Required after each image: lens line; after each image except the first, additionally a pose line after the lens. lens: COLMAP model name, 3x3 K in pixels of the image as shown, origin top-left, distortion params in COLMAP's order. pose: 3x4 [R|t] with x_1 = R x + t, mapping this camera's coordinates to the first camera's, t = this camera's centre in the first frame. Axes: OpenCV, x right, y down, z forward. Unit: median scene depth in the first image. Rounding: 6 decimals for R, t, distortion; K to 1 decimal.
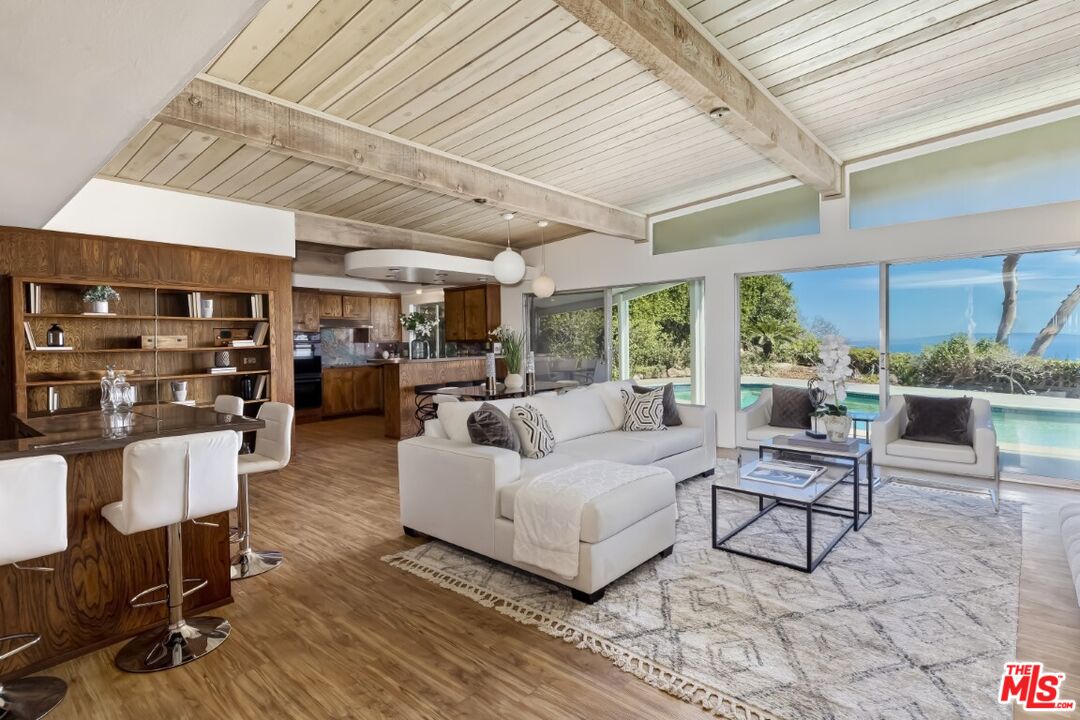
lens RADIAL K [[546.7, 0, 532.0], [0, 546.7, 352.6], [0, 0, 1]] dist [-0.003351, 0.000092]
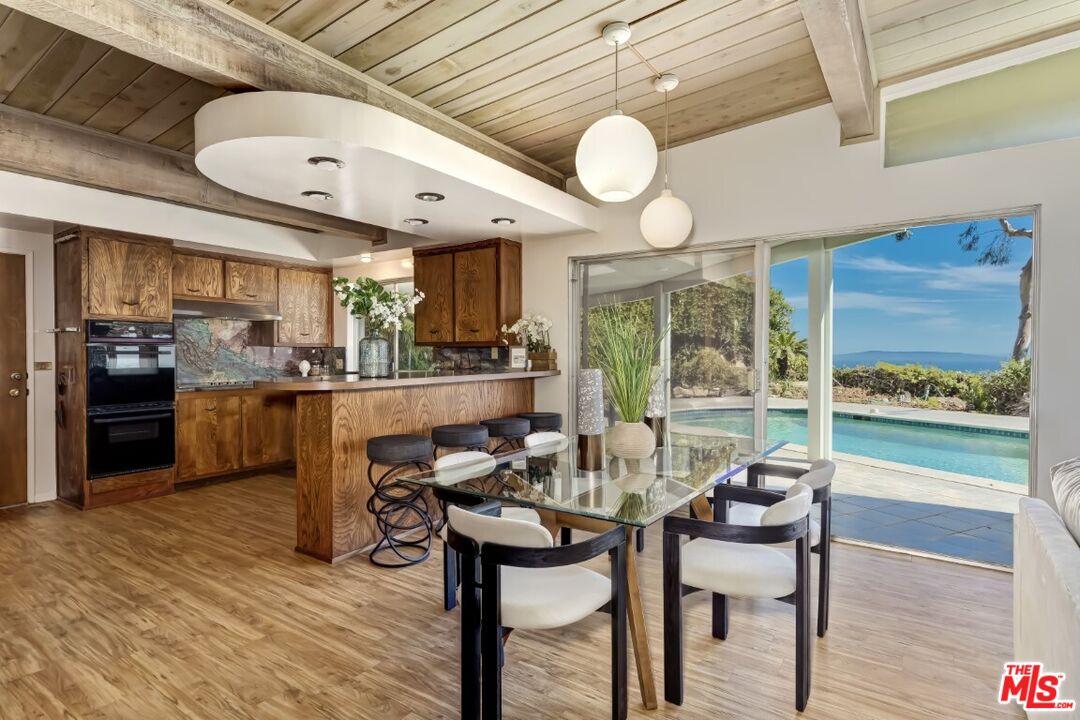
lens RADIAL K [[546.7, 0, 532.2], [0, 546.7, 361.4], [0, 0, 1]] dist [-0.003351, 0.000092]
pose [[0.992160, 0.013249, 0.124271, -0.114884], [-0.012509, 0.999899, -0.006736, -0.001416], [-0.124347, 0.005129, 0.992225, 0.453144]]
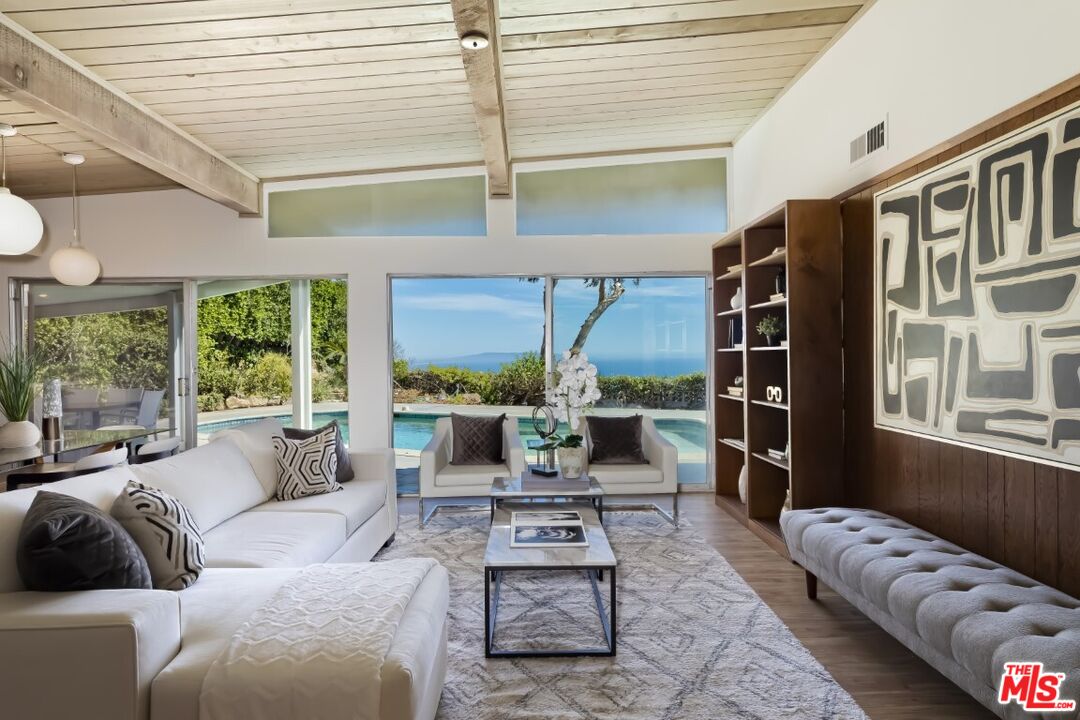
lens RADIAL K [[632.2, 0, 541.1], [0, 632.2, 357.6], [0, 0, 1]] dist [0.009223, 0.000074]
pose [[0.727937, 0.000533, 0.685644, -0.065526], [0.017288, 0.999667, -0.019132, -0.002403], [-0.685426, 0.025780, 0.727685, 0.139079]]
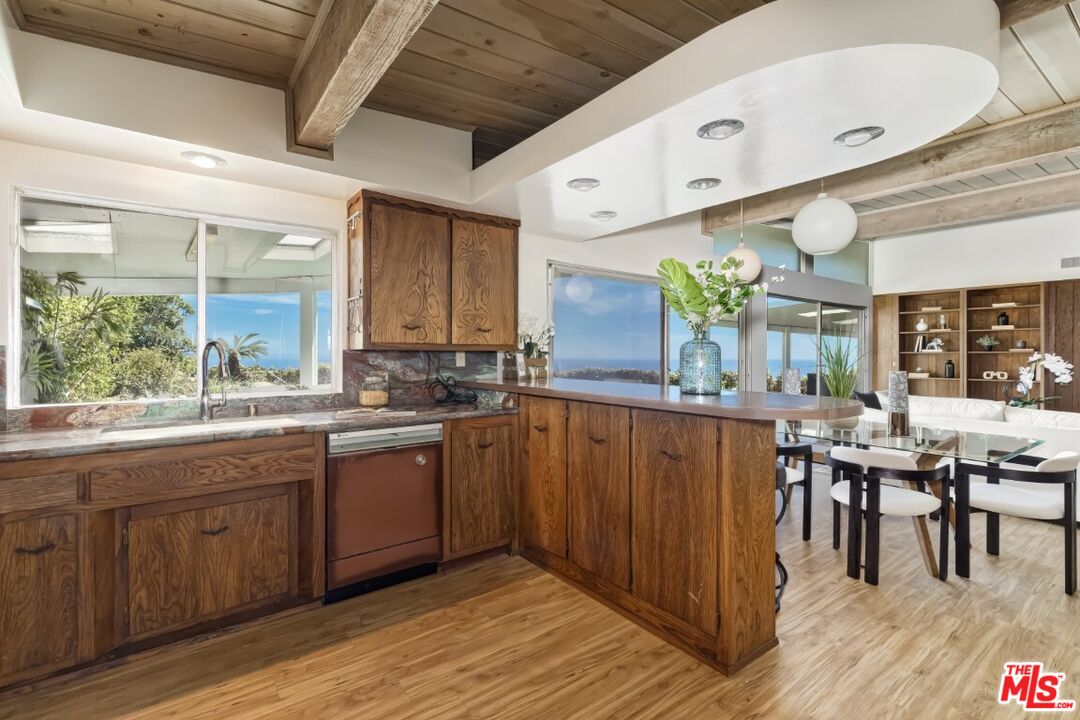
lens RADIAL K [[489.3, 0, 529.5], [0, 489.3, 356.3], [0, 0, 1]] dist [0.002693, 0.000020]
pose [[0.210350, 0.009191, 0.977583, -0.464004], [0.013382, 0.999835, -0.012280, -0.010098], [-0.977535, 0.015665, 0.210192, 0.893715]]
